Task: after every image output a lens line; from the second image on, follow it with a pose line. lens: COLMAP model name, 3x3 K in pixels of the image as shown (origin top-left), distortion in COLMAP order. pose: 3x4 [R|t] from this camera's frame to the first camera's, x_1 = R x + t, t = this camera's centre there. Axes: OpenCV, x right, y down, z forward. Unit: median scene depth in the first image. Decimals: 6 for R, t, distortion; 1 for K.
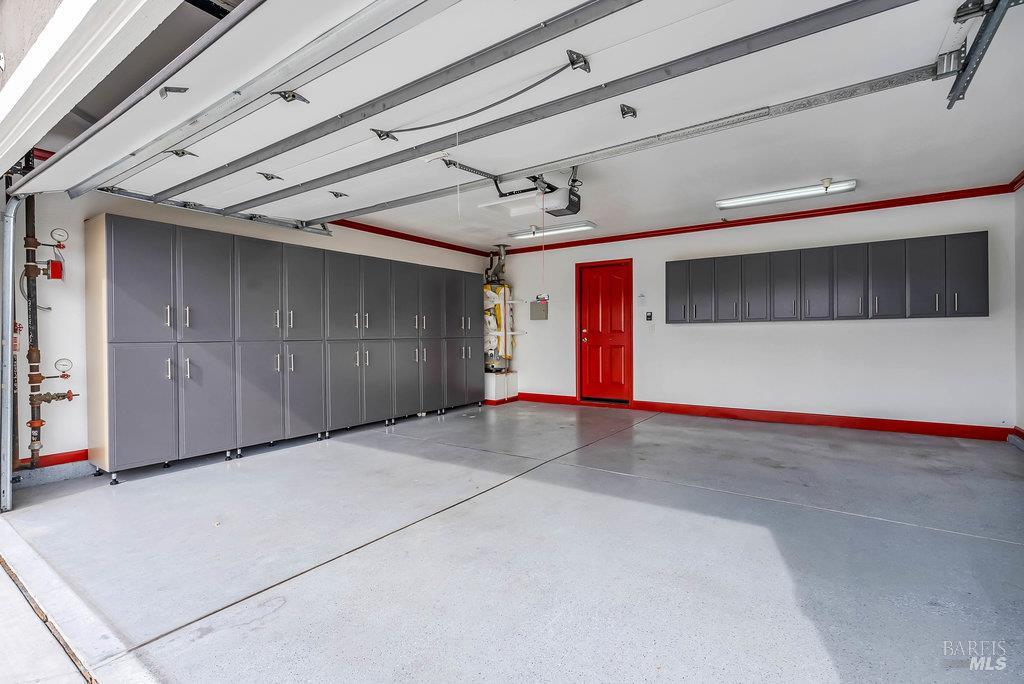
lens RADIAL K [[471.2, 0, 508.2], [0, 471.2, 337.8], [0, 0, 1]] dist [-0.005216, 0.001752]
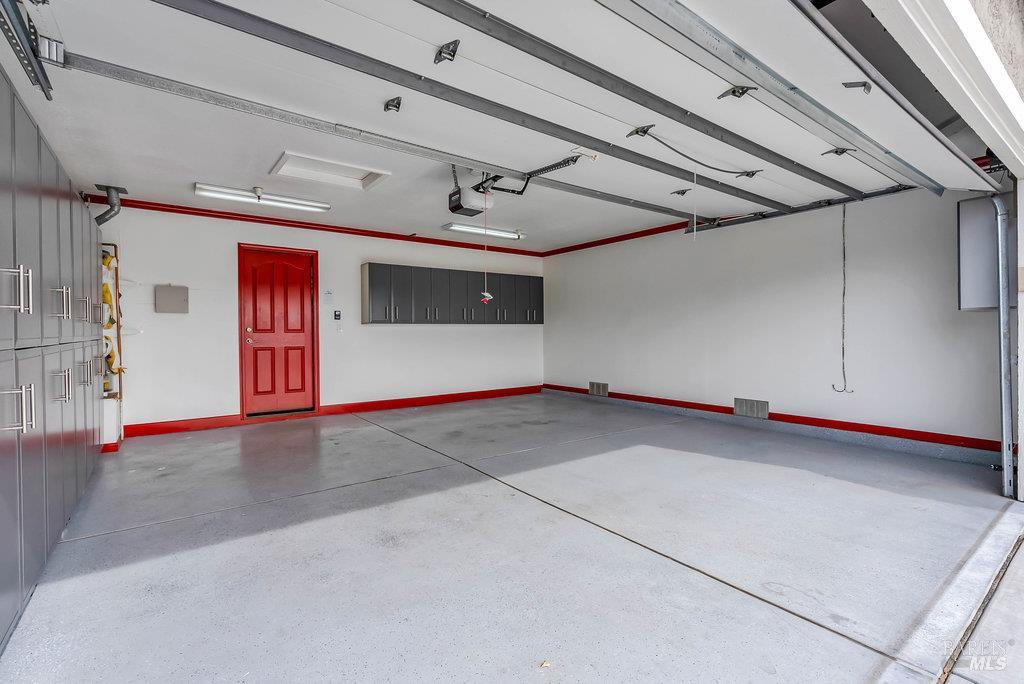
lens RADIAL K [[471.2, 0, 510.1], [0, 471.2, 339.6], [0, 0, 1]] dist [-0.005216, 0.001752]
pose [[0.312540, -0.010796, 0.949843, -0.557650], [0.007884, 0.999930, 0.008771, -0.001502], [-0.949872, 0.004748, 0.312603, 0.410204]]
